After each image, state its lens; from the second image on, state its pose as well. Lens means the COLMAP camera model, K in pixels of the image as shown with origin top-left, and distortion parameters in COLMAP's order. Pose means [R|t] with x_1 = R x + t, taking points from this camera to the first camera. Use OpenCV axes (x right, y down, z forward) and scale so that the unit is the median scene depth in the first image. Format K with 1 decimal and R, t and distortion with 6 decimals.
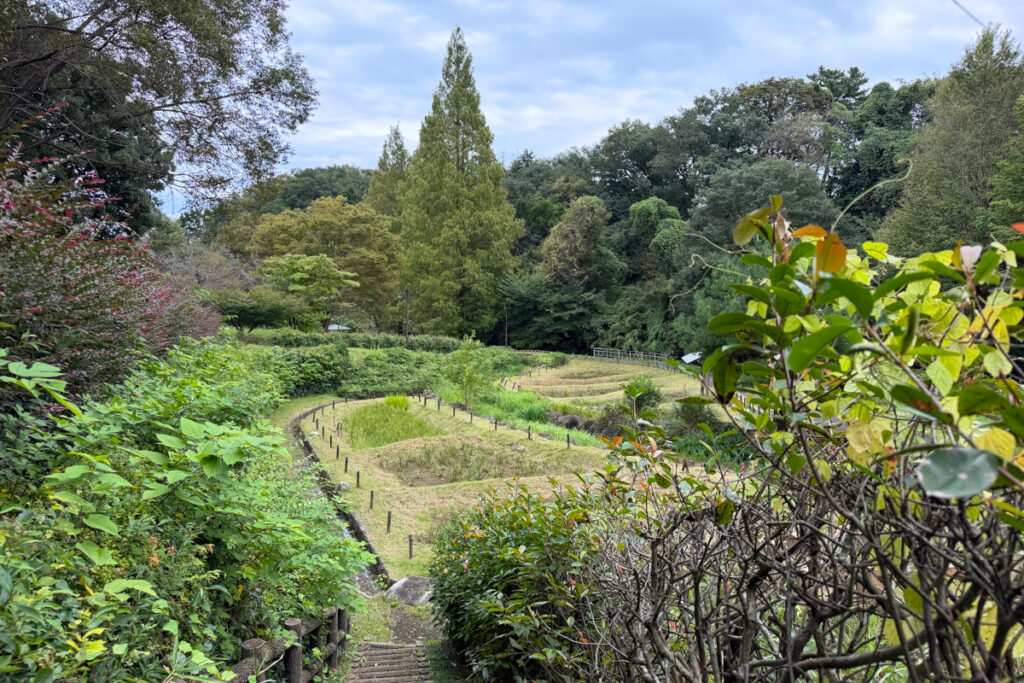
lens RADIAL K [[659.7, 0, 511.5], [0, 659.7, 305.0], [0, 0, 1]] dist [0.065054, -0.000209]
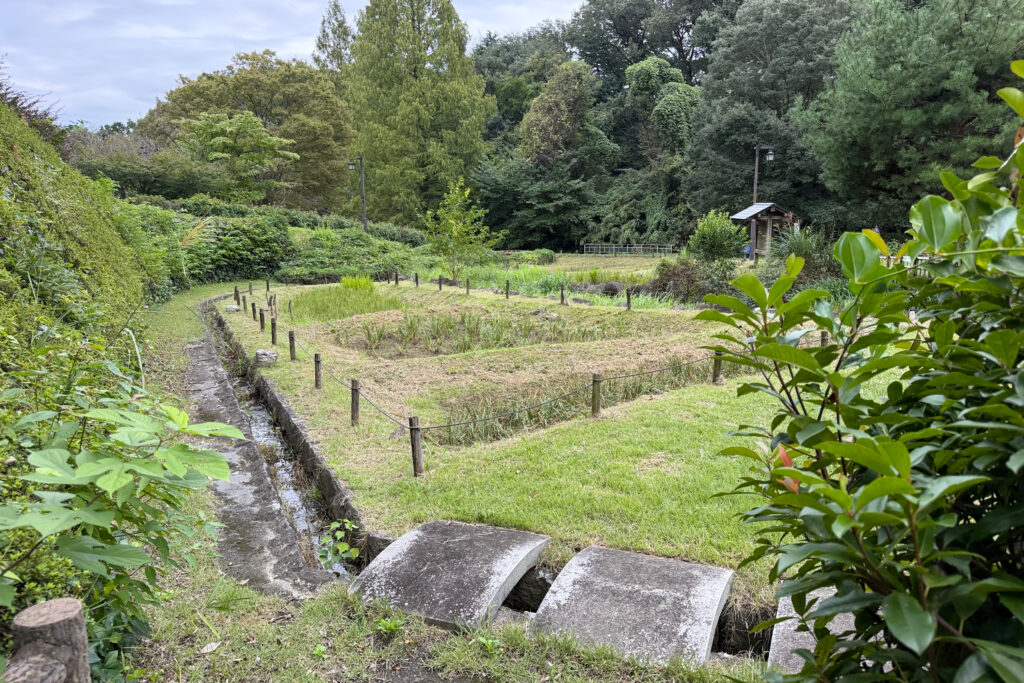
lens RADIAL K [[683.3, 0, 512.0], [0, 683.3, 341.5], [0, 0, 1]] dist [0.001856, -0.000919]
pose [[0.997869, -0.042170, 0.049800, -0.019728], [0.033493, 0.985933, 0.163753, 0.042262], [-0.056005, -0.161736, 0.985244, 0.108976]]
